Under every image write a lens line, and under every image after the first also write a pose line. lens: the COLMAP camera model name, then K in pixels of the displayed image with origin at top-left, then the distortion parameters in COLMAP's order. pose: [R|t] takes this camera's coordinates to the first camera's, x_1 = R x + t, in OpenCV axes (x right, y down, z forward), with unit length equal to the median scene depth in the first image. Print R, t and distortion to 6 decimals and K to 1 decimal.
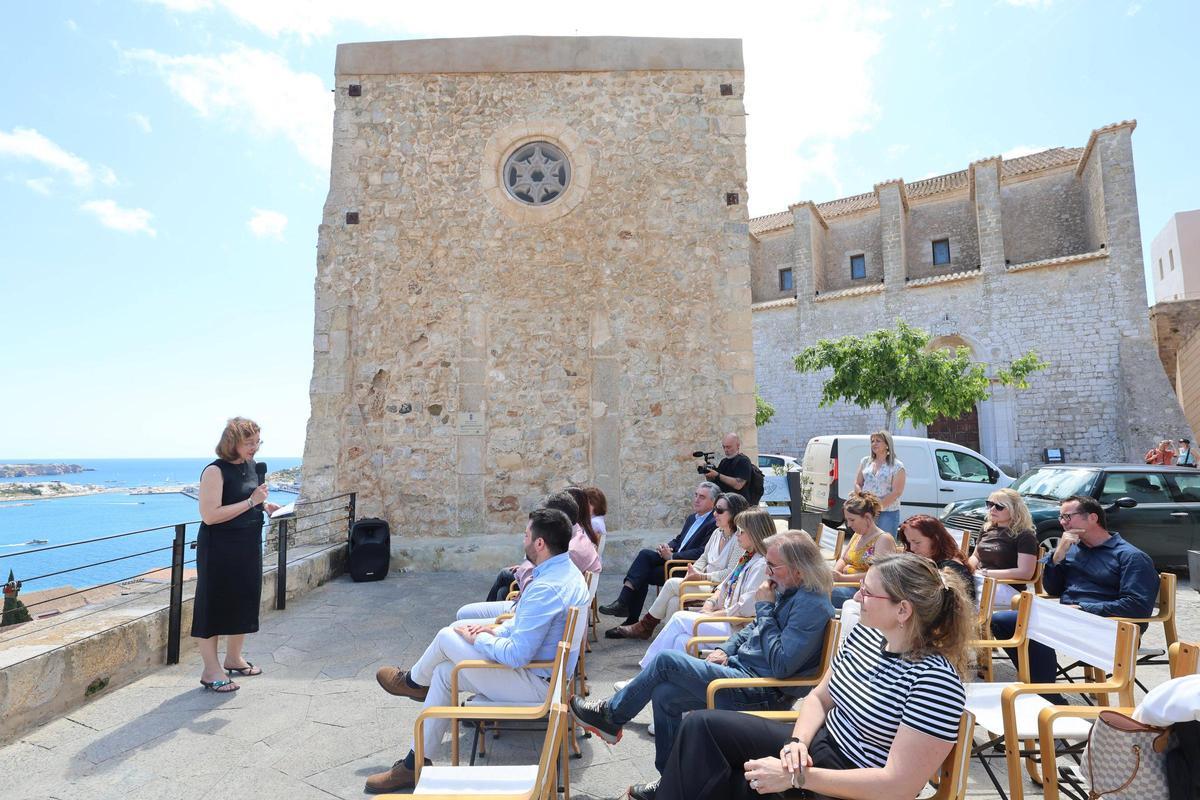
lens RADIAL K [[563.7, 0, 582.5], [0, 563.7, 401.3], [0, 0, 1]] dist [-0.053179, 0.024580]
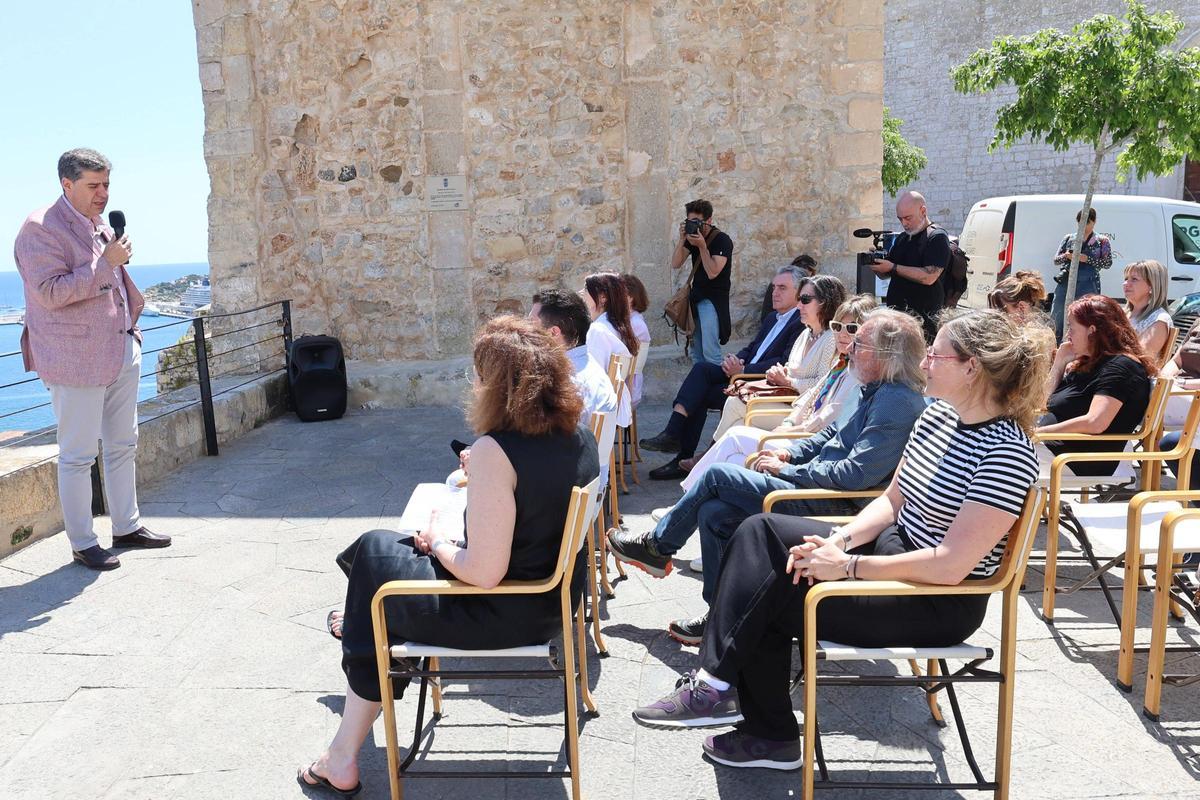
lens RADIAL K [[891.7, 0, 565.1], [0, 891.7, 400.9], [0, 0, 1]] dist [-0.049381, 0.011900]
pose [[0.997677, -0.019567, -0.065256, 0.005872], [0.036105, 0.964146, 0.262905, 0.005505], [0.057772, -0.264650, 0.962613, -0.068927]]
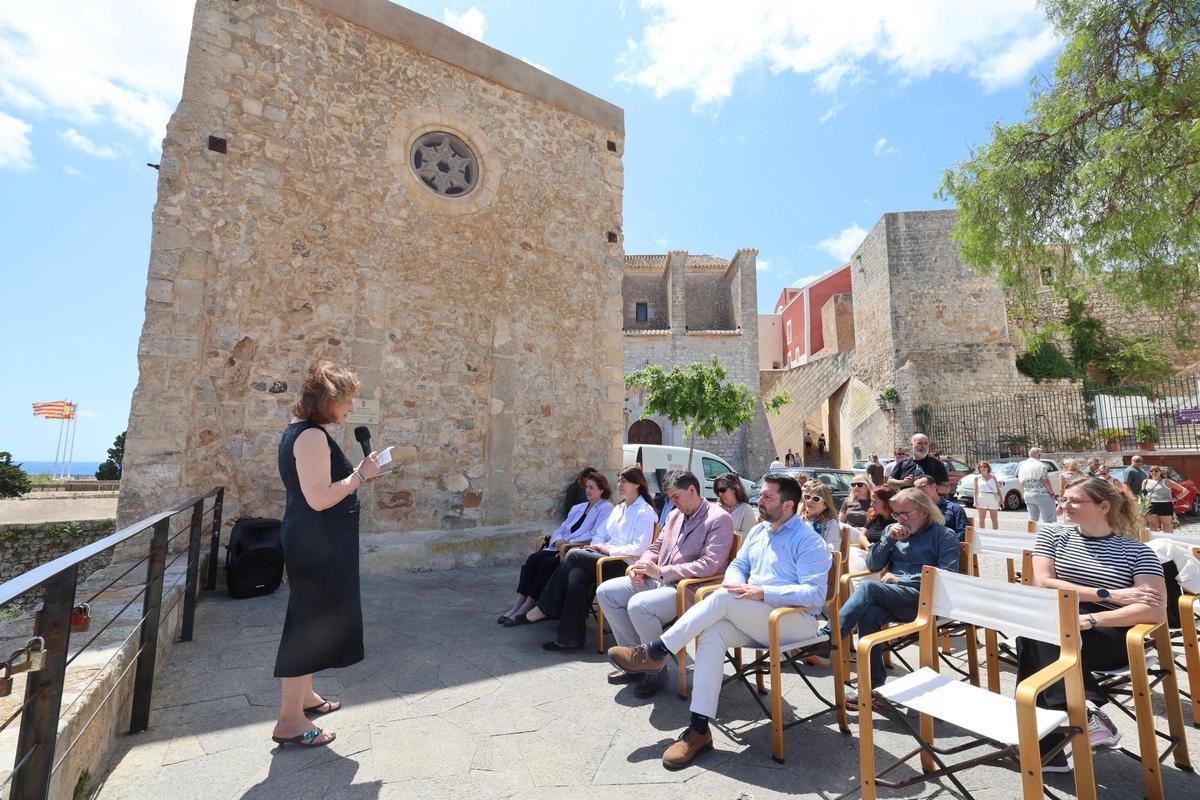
lens RADIAL K [[519.6, 0, 600.0], [0, 519.6, 400.0], [0, 0, 1]] dist [-0.050486, 0.020795]
pose [[0.841103, 0.084376, 0.534253, -0.312277], [-0.065249, 0.996372, -0.054634, 0.041201], [-0.536925, 0.011094, 0.843557, 0.096607]]
